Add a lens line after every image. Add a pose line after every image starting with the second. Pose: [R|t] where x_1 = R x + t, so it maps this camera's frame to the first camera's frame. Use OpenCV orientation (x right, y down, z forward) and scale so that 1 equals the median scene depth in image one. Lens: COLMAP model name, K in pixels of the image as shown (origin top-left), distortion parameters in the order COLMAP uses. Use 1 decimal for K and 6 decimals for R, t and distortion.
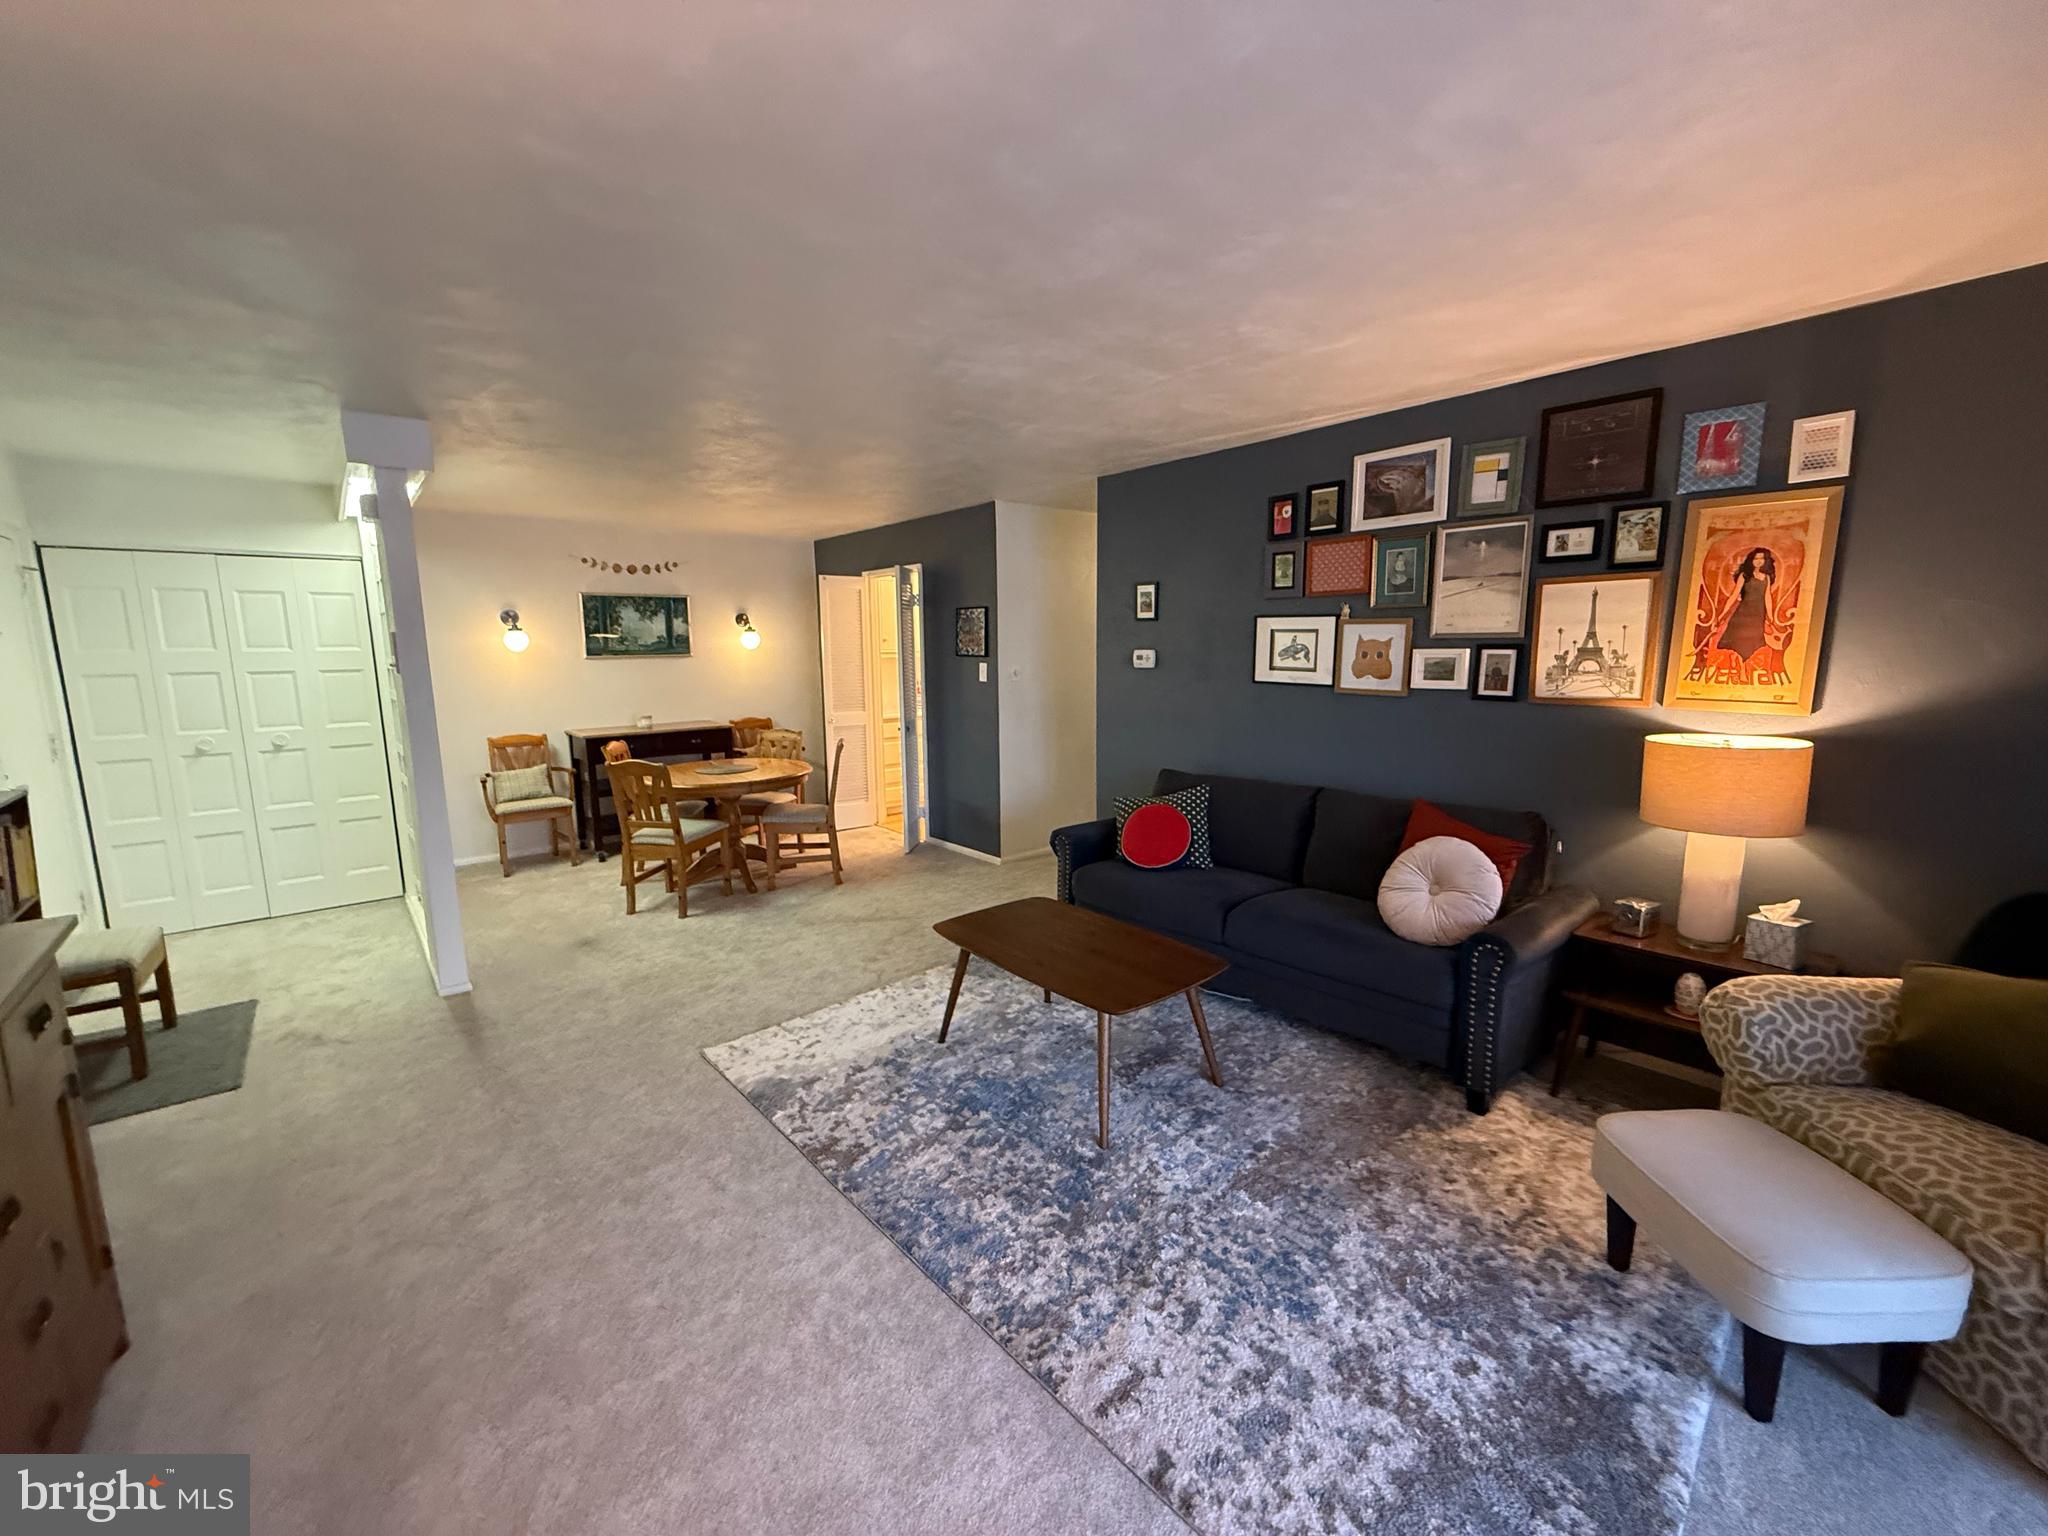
lens RADIAL K [[814.6, 0, 1025.0], [0, 814.6, 771.8], [0, 0, 1]] dist [0.000783, -0.000015]
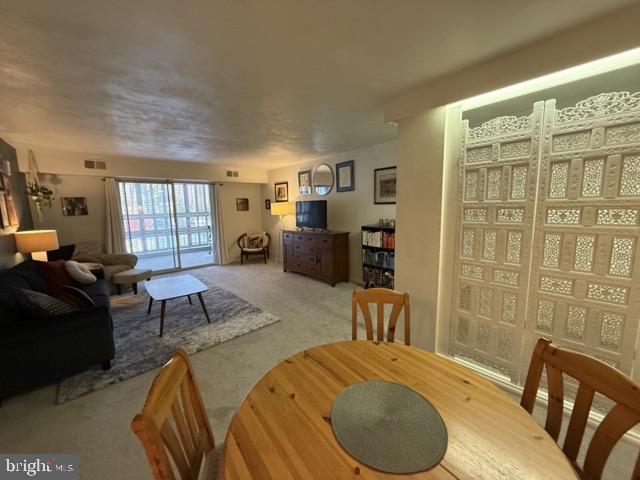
lens RADIAL K [[254.6, 0, 319.5], [0, 254.6, 237.9], [0, 0, 1]] dist [0.000783, -0.000015]
pose [[-0.999239, 0.035974, -0.015072, -0.360896], [0.030406, 0.960485, 0.276665, -0.182038], [0.024429, 0.275996, -0.960848, 1.257490]]
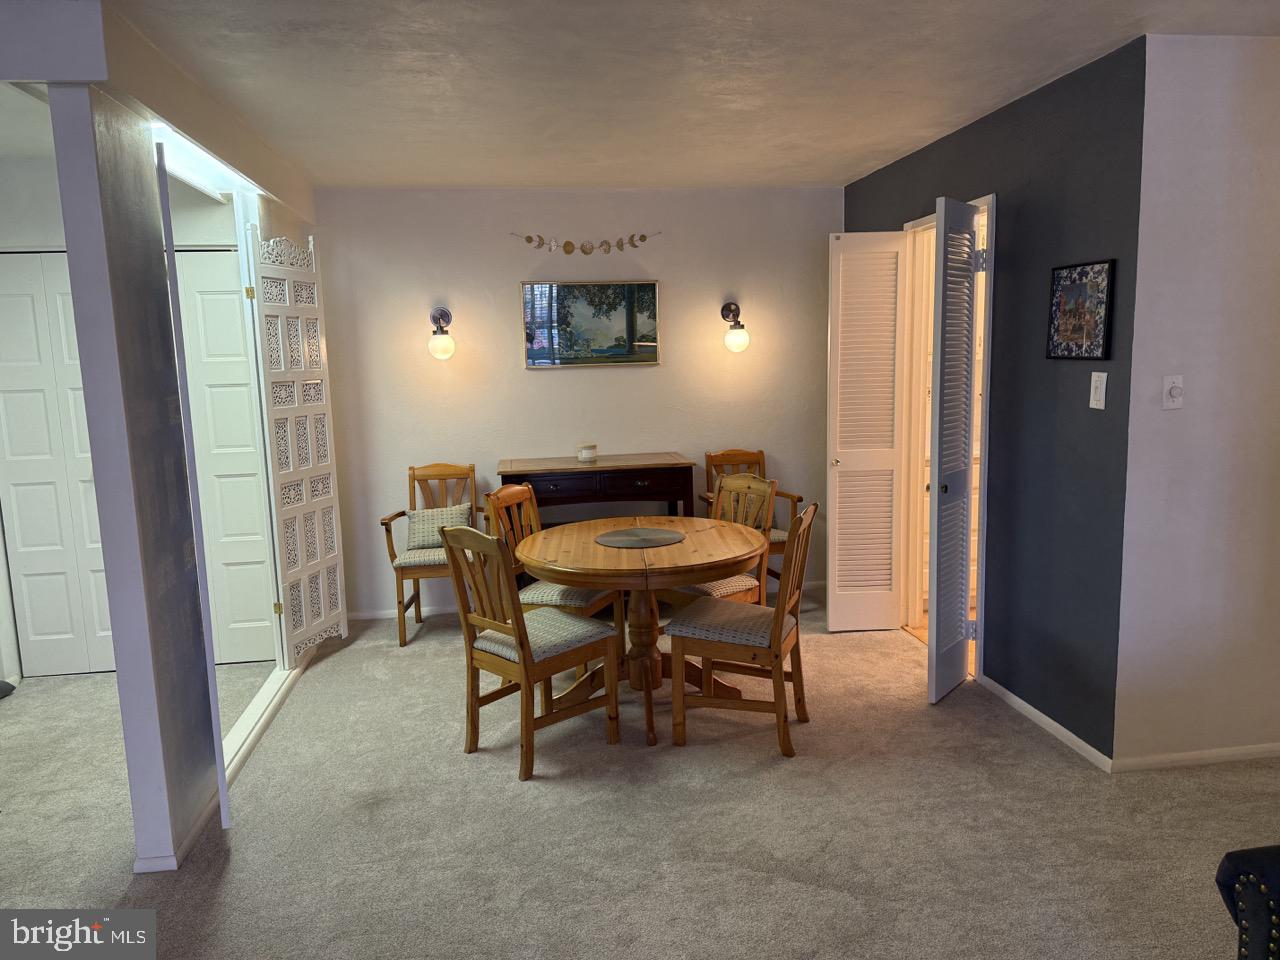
lens RADIAL K [[894.0, 0, 638.9], [0, 894.0, 481.4], [0, 0, 1]] dist [0.011994, -0.013411]
pose [[0.842004, 0.060924, -0.536020, 0.011859], [-0.065445, 0.997800, 0.010606, -0.060789], [0.535487, 0.026149, 0.844139, 0.436026]]
